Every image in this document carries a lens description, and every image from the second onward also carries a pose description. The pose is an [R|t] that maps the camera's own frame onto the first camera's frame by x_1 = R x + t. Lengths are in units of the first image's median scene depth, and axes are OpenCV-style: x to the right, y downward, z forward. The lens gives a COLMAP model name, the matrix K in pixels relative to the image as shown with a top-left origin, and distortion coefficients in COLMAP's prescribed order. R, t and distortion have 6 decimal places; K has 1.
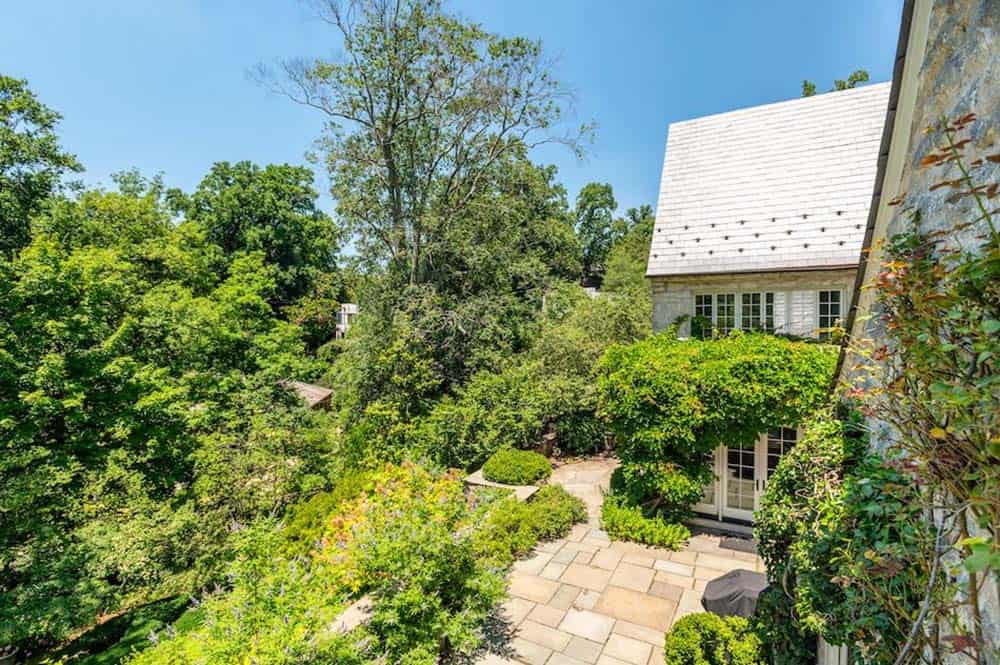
lens RADIAL K [[479.6, 0, 500.0], [0, 479.6, 332.5], [0, 0, 1]] dist [-0.004561, -0.000883]
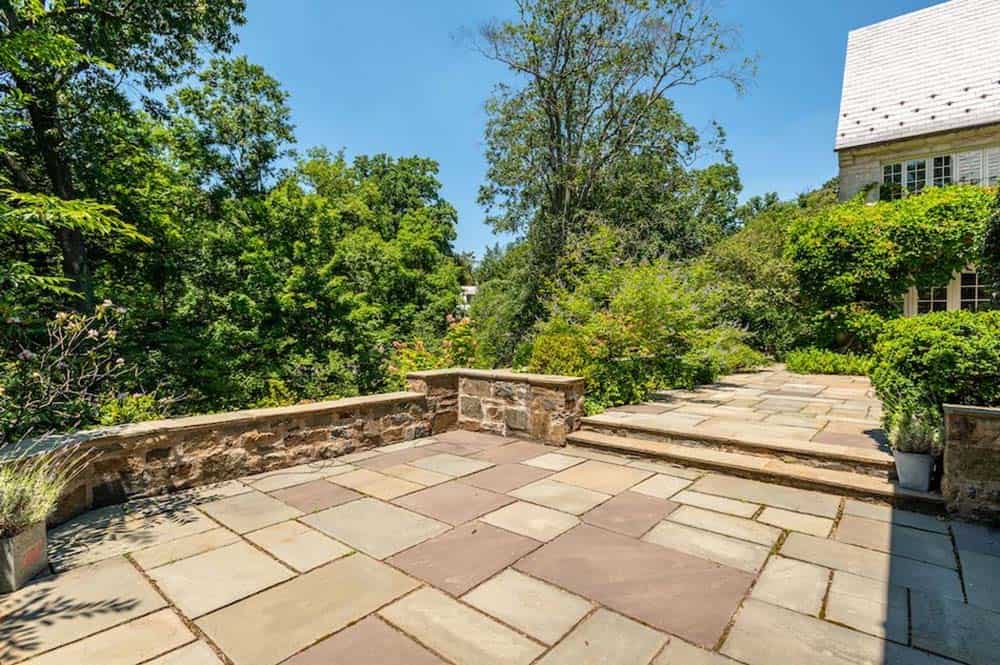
lens RADIAL K [[489.6, 0, 502.9], [0, 489.6, 319.4], [0, 0, 1]] dist [-0.003980, -0.000541]
pose [[0.980076, 0.021079, -0.197503, -0.123766], [-0.026581, 0.999328, -0.025249, 0.180056], [0.196838, 0.029995, 0.979977, -0.148518]]
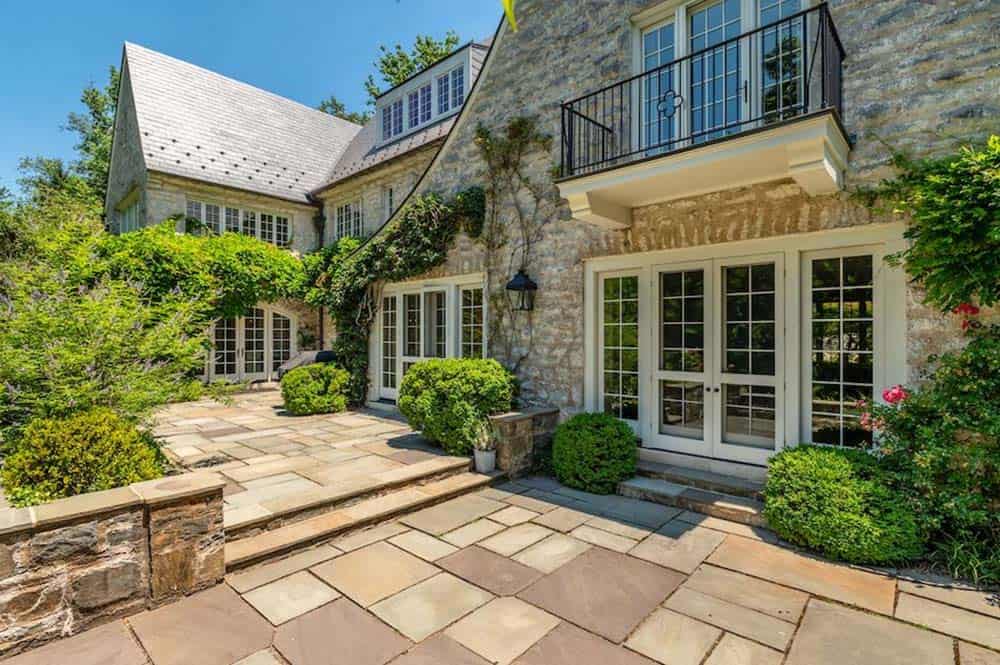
lens RADIAL K [[479.6, 0, 500.0], [0, 479.6, 332.5], [0, 0, 1]] dist [-0.004561, -0.000883]
pose [[0.253014, 0.018271, 0.967290, -0.289115], [0.015956, 0.999607, -0.023056, 0.156954], [-0.967331, 0.021268, 0.252623, -0.019733]]
